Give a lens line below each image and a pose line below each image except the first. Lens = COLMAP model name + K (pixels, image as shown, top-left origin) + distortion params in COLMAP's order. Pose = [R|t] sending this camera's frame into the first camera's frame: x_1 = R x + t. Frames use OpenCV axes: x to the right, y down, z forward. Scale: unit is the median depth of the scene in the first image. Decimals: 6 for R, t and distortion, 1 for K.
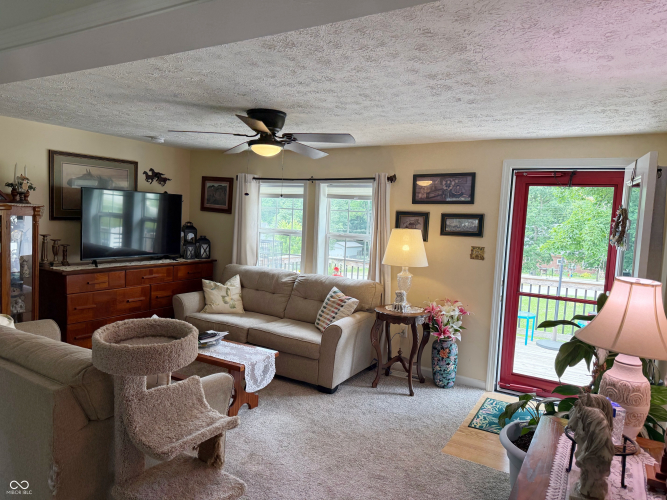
lens RADIAL K [[472.0, 0, 334.2], [0, 472.0, 249.2], [0, 0, 1]] dist [0.009733, -0.001382]
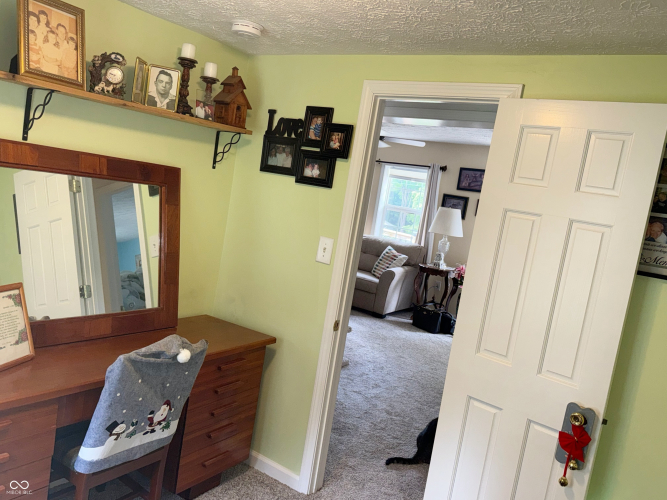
lens RADIAL K [[534.3, 0, 333.7], [0, 534.3, 255.2], [0, 0, 1]] dist [0.019397, 0.001502]
pose [[0.992244, 0.116094, -0.044442, -0.089417], [-0.113566, 0.991967, 0.055714, 0.042547], [0.050553, -0.050235, 0.997457, -0.527351]]
